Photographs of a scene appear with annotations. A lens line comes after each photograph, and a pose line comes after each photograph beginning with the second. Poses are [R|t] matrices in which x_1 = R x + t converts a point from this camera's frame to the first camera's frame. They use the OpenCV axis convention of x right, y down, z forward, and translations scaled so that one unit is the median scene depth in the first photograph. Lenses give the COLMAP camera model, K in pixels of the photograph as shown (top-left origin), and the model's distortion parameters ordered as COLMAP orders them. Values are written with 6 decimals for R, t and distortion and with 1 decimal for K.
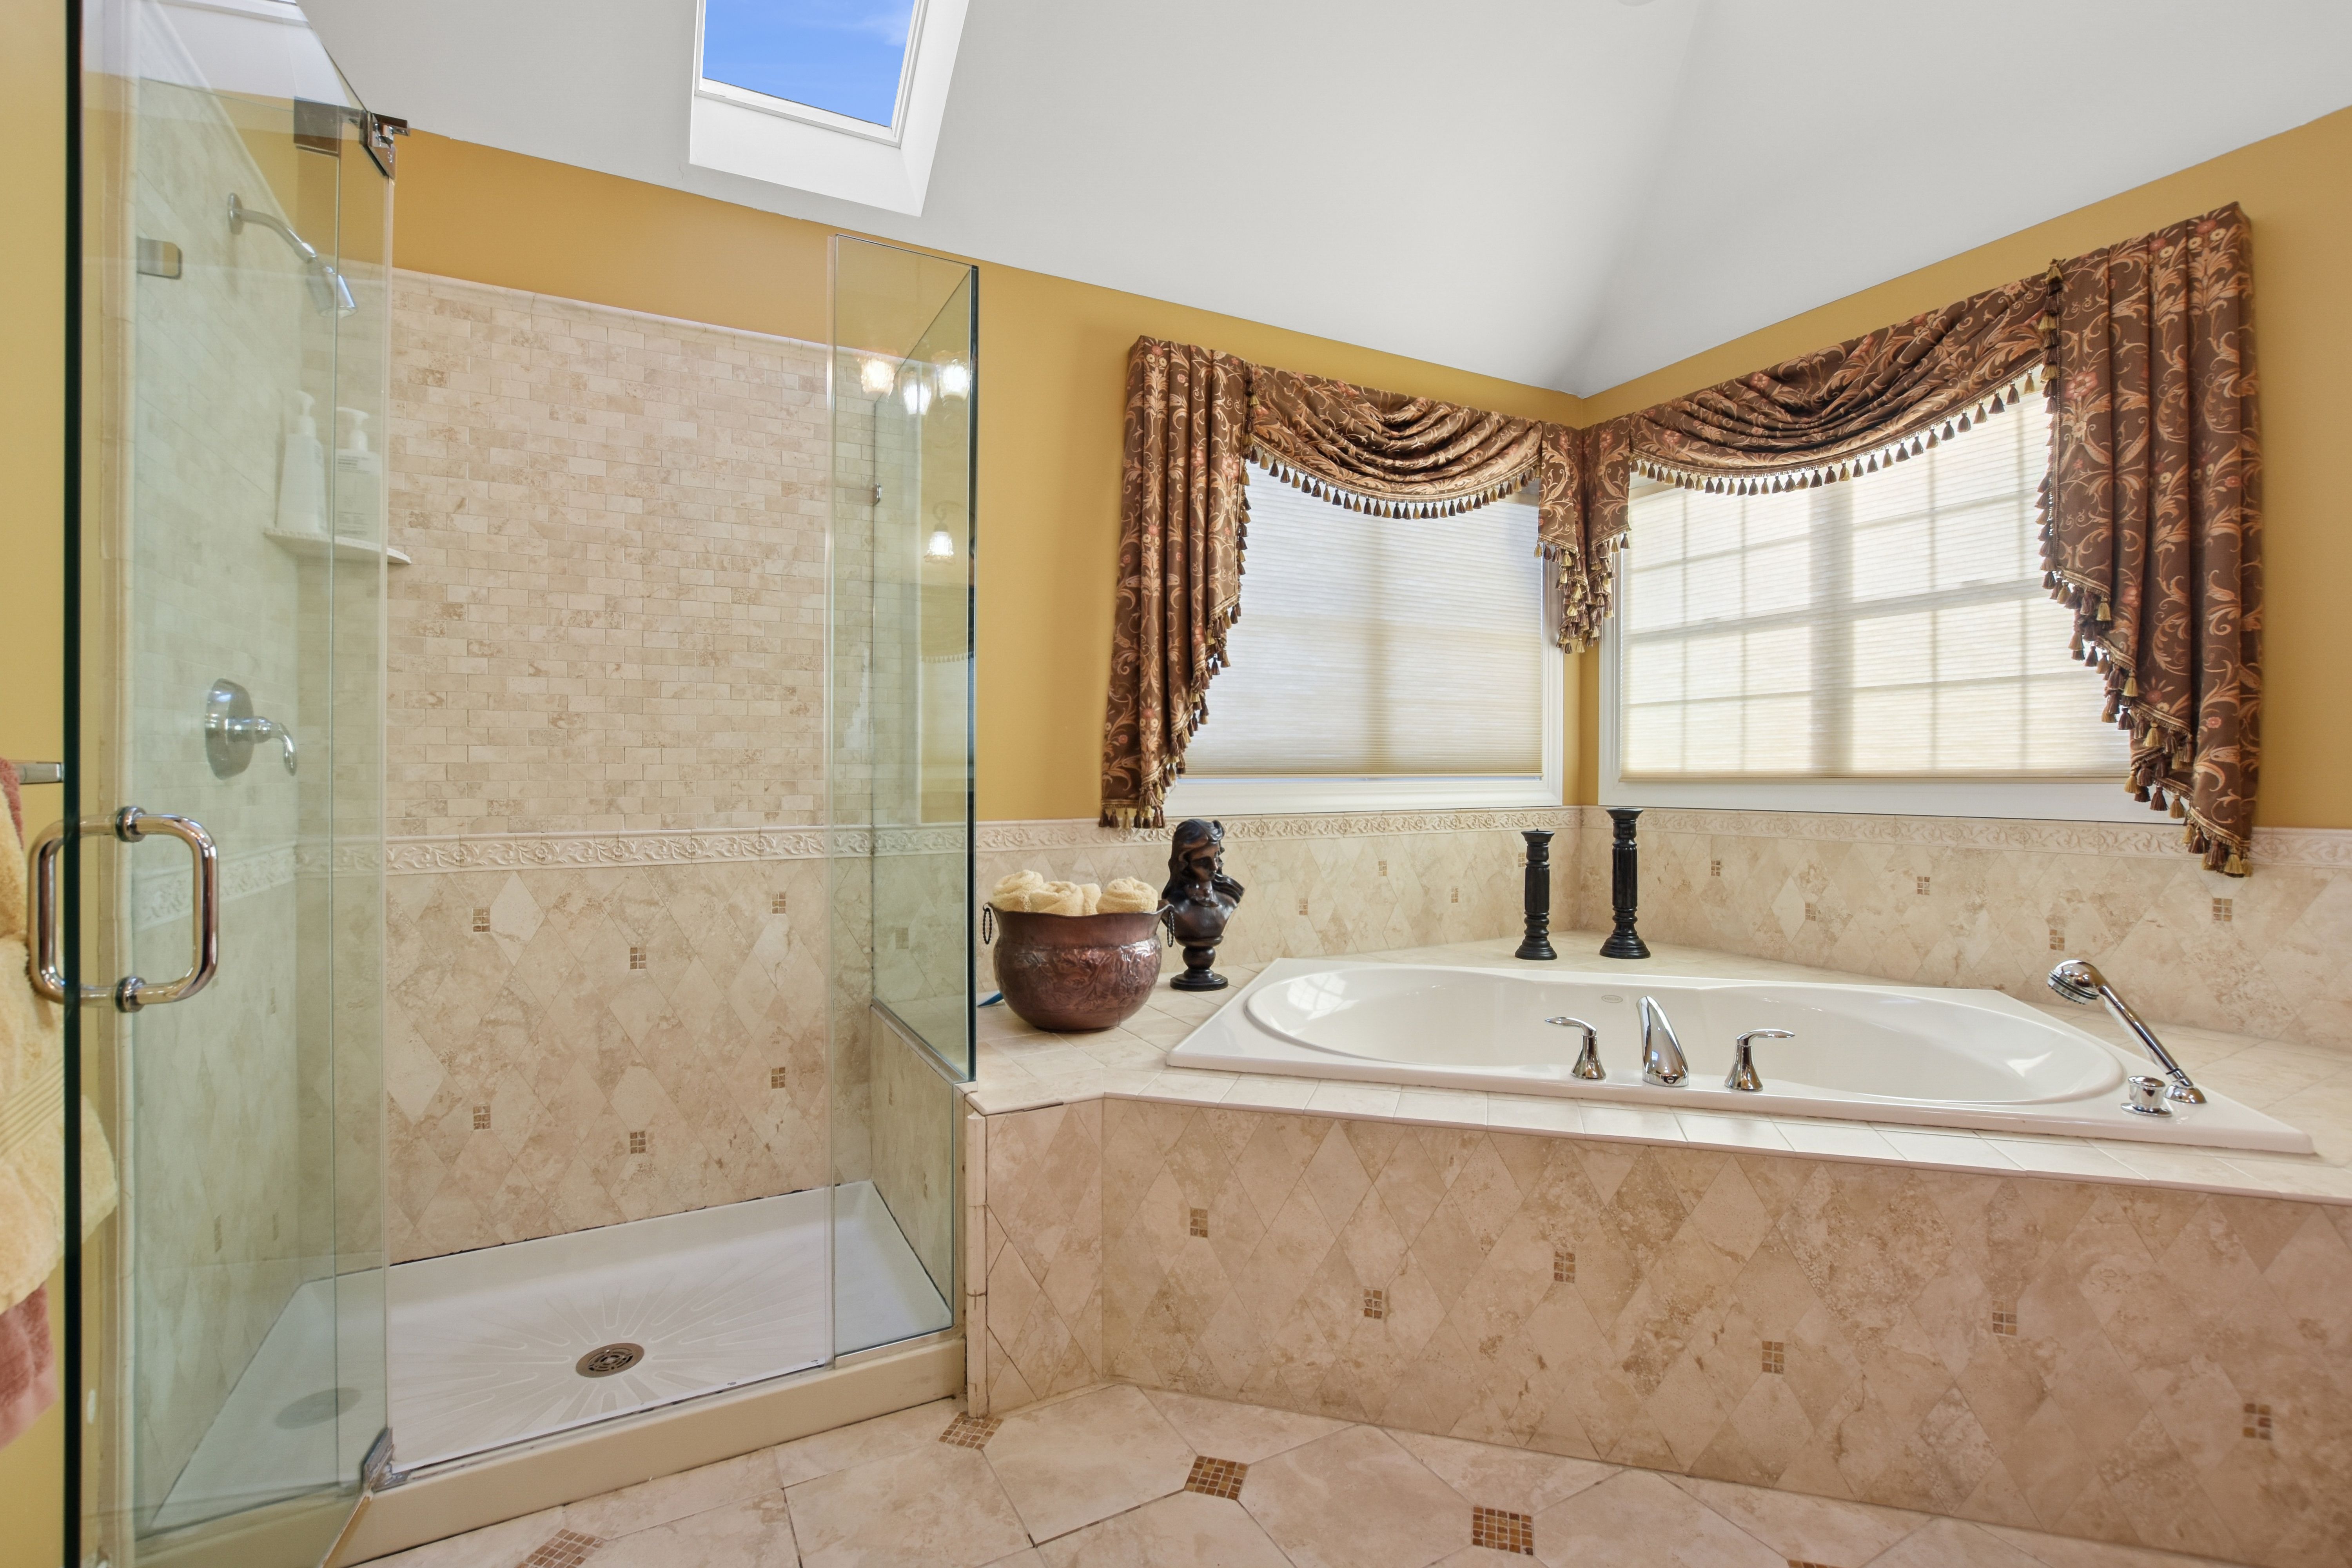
lens RADIAL K [[1036.1, 0, 1174.6], [0, 1036.1, 775.5], [0, 0, 1]] dist [-0.017033, 0.000008]
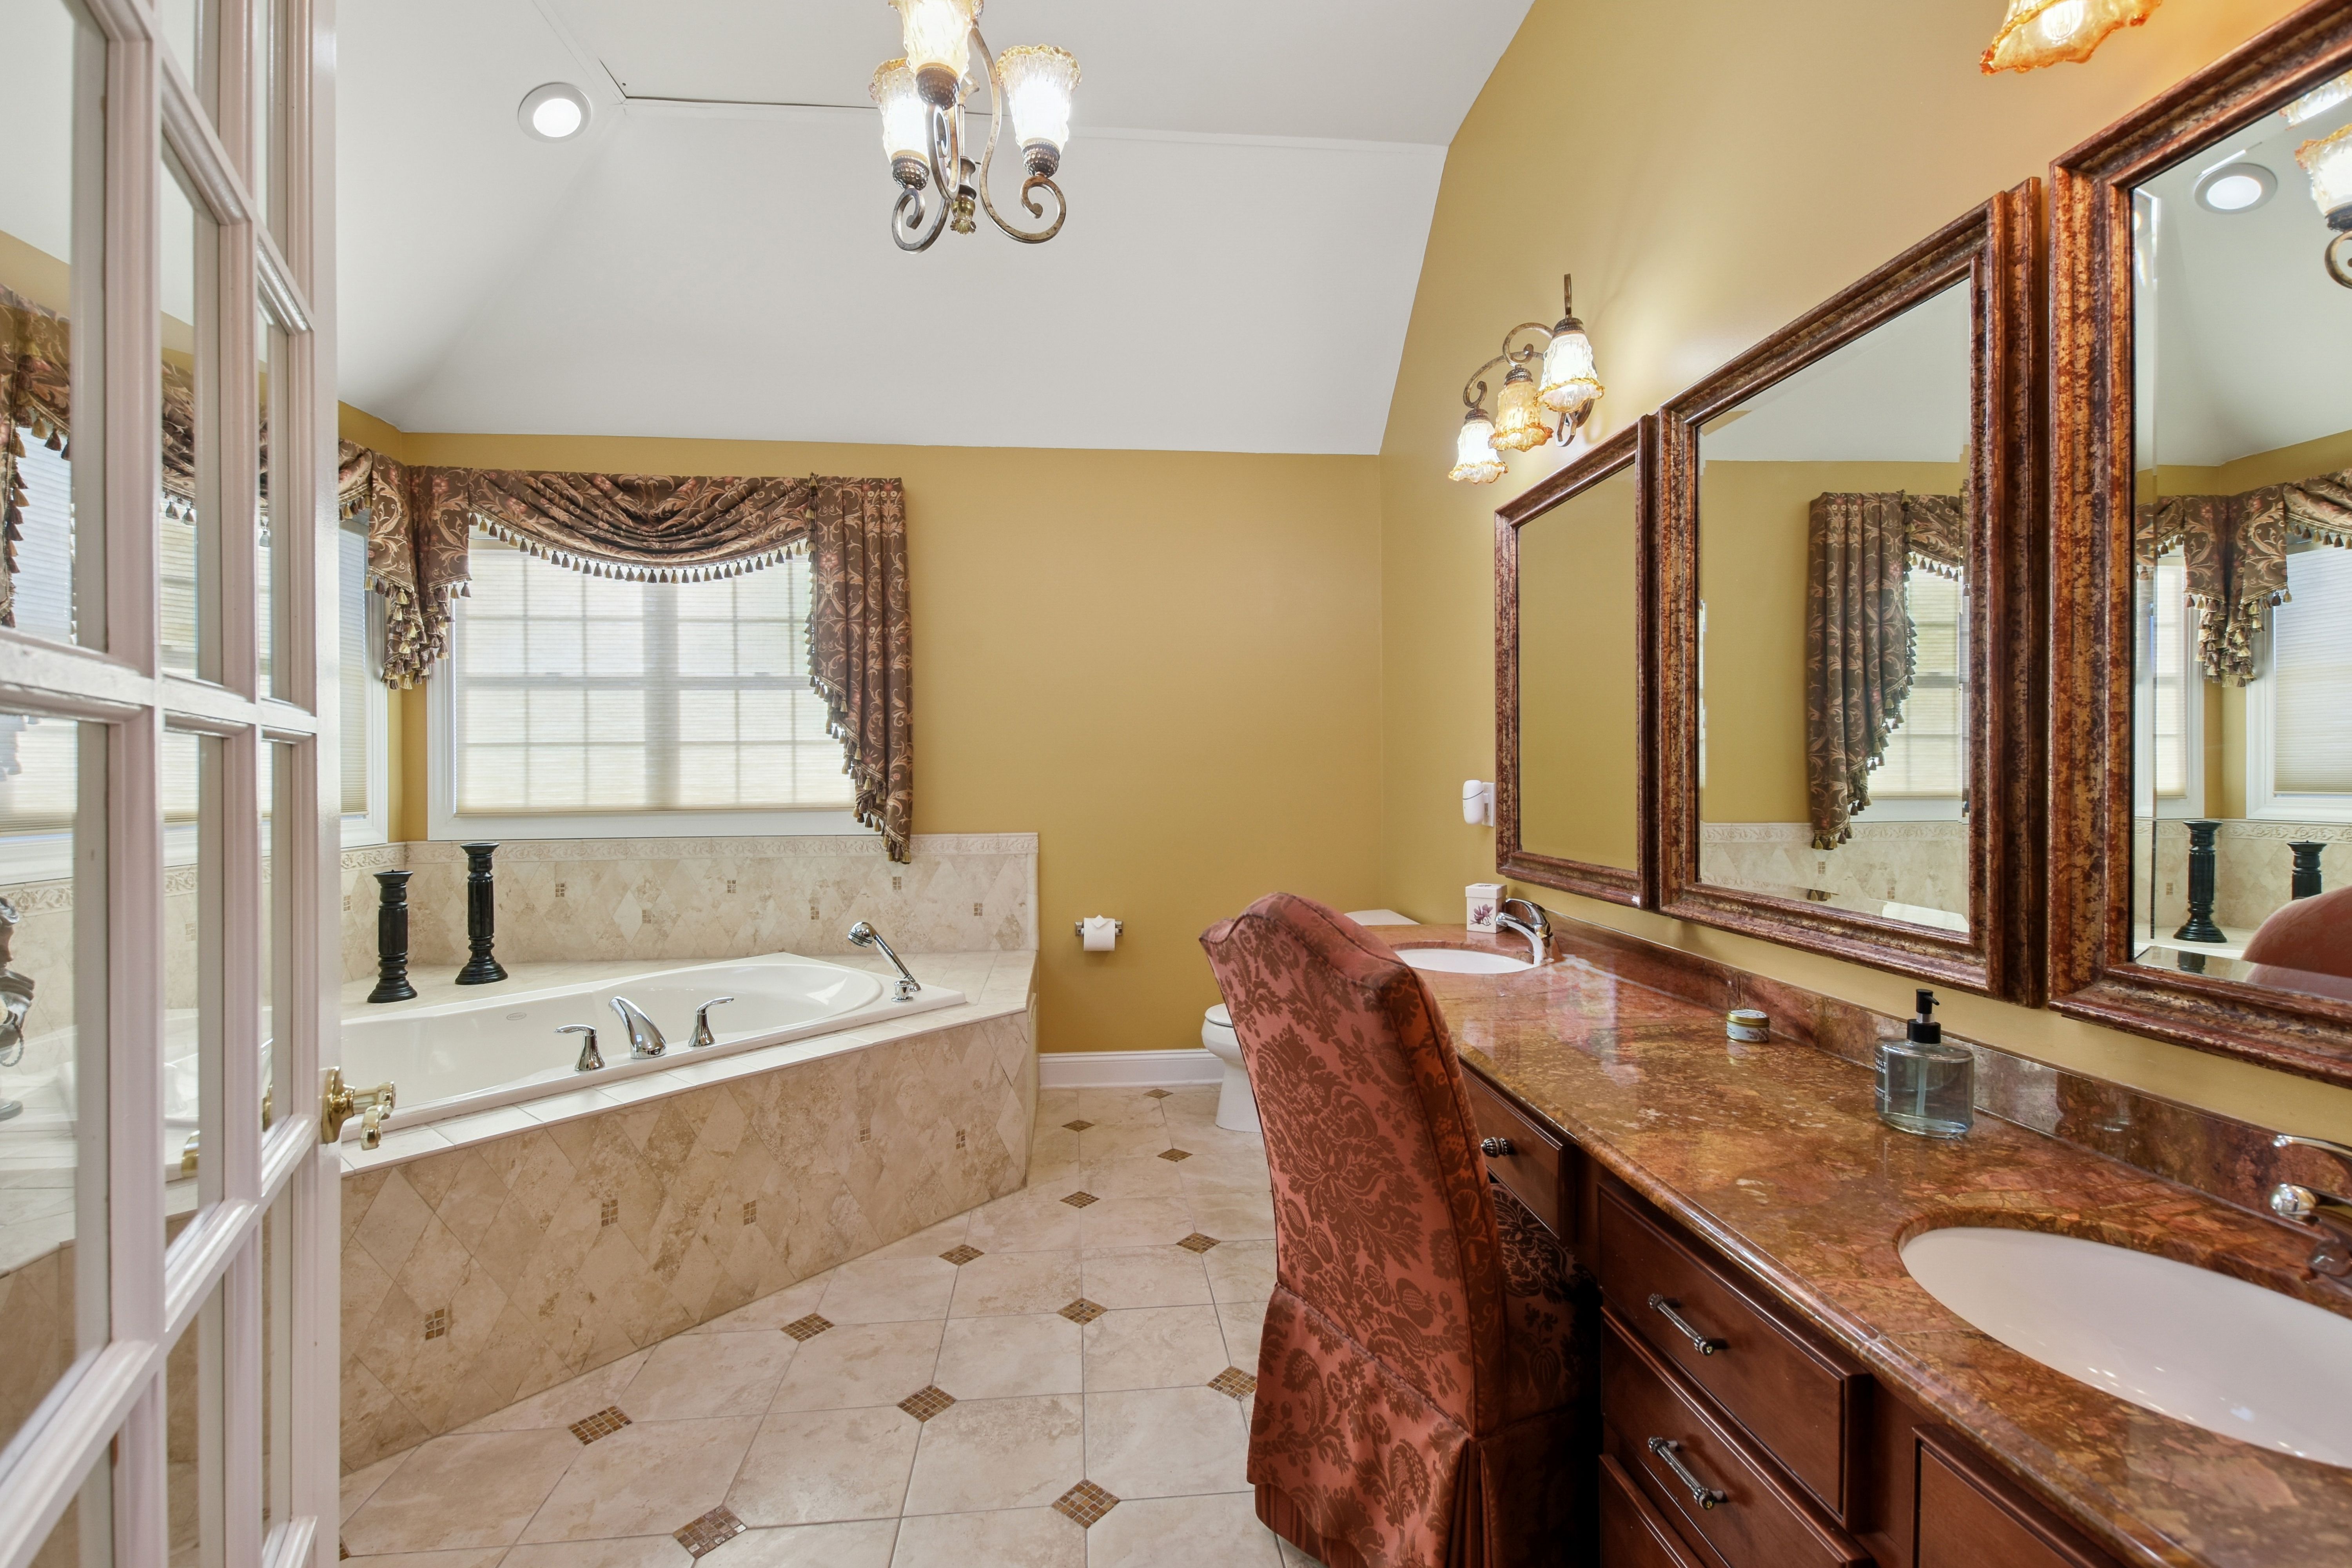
lens RADIAL K [[1036.1, 0, 1178.1], [0, 1036.1, 781.6], [0, 0, 1]] dist [-0.017033, 0.000008]
pose [[0.377930, -0.009833, 0.925782, -0.395765], [0.010908, 0.999921, 0.006168, -0.044249], [-0.925770, 0.007768, 0.378007, -0.105687]]
